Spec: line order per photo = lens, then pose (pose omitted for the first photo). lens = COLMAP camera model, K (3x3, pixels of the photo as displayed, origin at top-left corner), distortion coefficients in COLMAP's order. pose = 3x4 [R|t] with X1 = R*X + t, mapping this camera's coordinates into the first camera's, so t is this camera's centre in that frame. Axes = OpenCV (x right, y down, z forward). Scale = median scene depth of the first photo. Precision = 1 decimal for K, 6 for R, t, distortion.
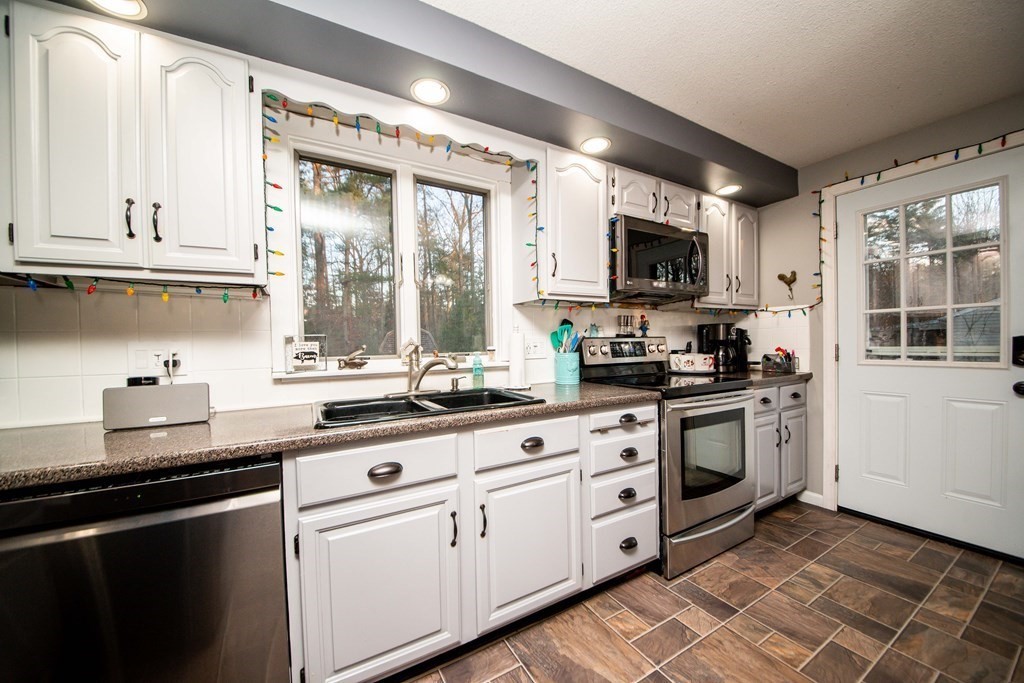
lens RADIAL K [[369.6, 0, 513.9], [0, 369.6, 342.6], [0, 0, 1]] dist [-0.008652, -0.005210]
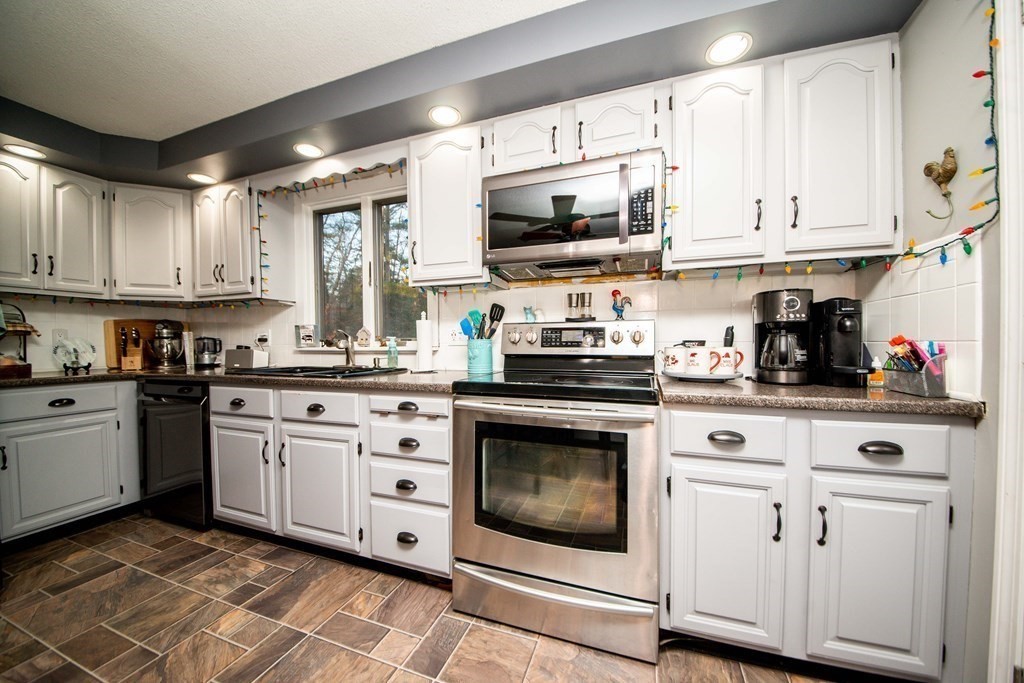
lens RADIAL K [[369.6, 0, 512.4], [0, 369.6, 344.1], [0, 0, 1]] dist [-0.008652, -0.005210]
pose [[0.644757, 0.019034, -0.764150, 1.093839], [-0.004886, 0.999772, 0.020781, 0.022743], [0.764372, -0.009665, 0.644703, 0.546929]]
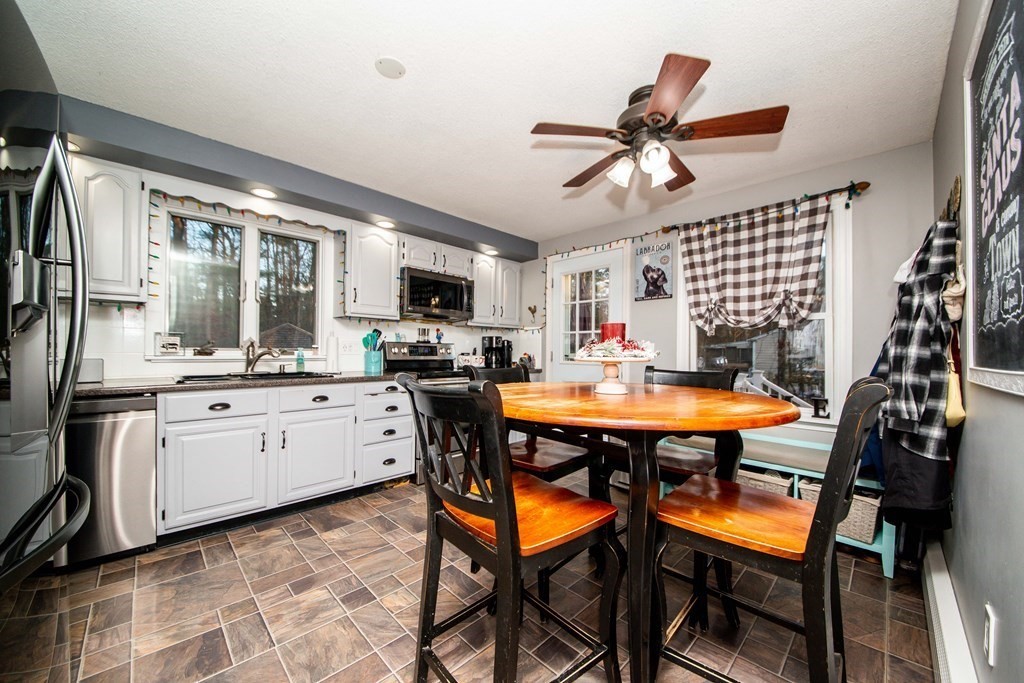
lens RADIAL K [[369.6, 0, 515.5], [0, 369.6, 343.4], [0, 0, 1]] dist [-0.008652, -0.005210]
pose [[0.962965, 0.034202, 0.267448, 0.362230], [-0.028129, 0.999253, -0.026506, 0.021934], [-0.268155, 0.018002, 0.963208, -0.741078]]
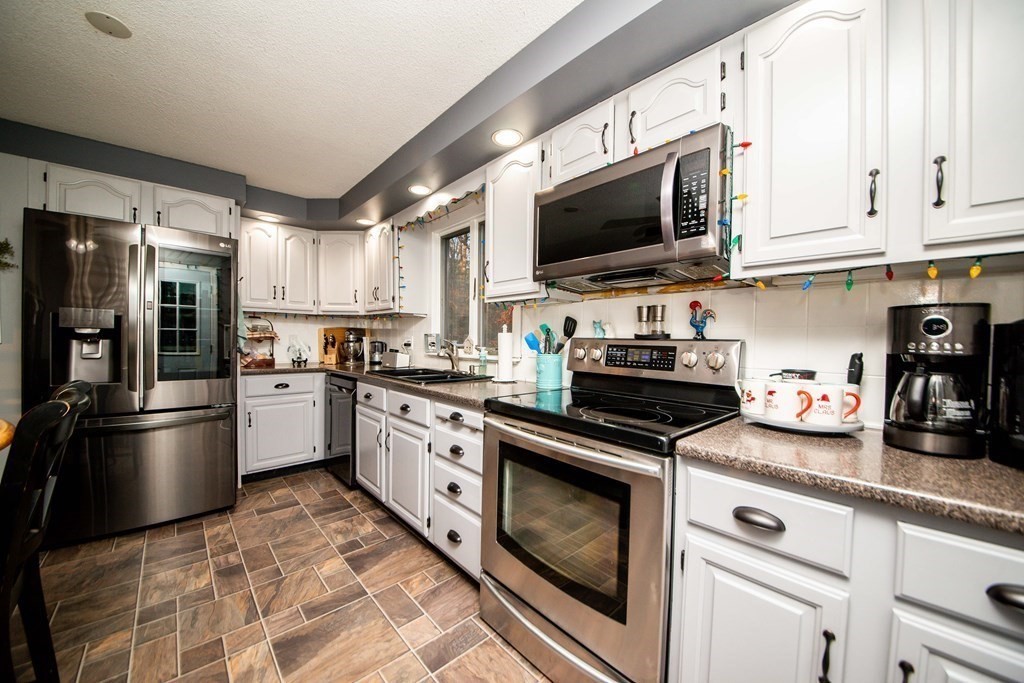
lens RADIAL K [[369.6, 0, 511.1], [0, 369.6, 342.7], [0, 0, 1]] dist [-0.008652, -0.005210]
pose [[0.220126, 0.031579, -0.974960, 1.221786], [-0.018644, 0.999429, 0.028163, -0.029994], [0.975293, 0.011977, 0.220589, 0.837470]]
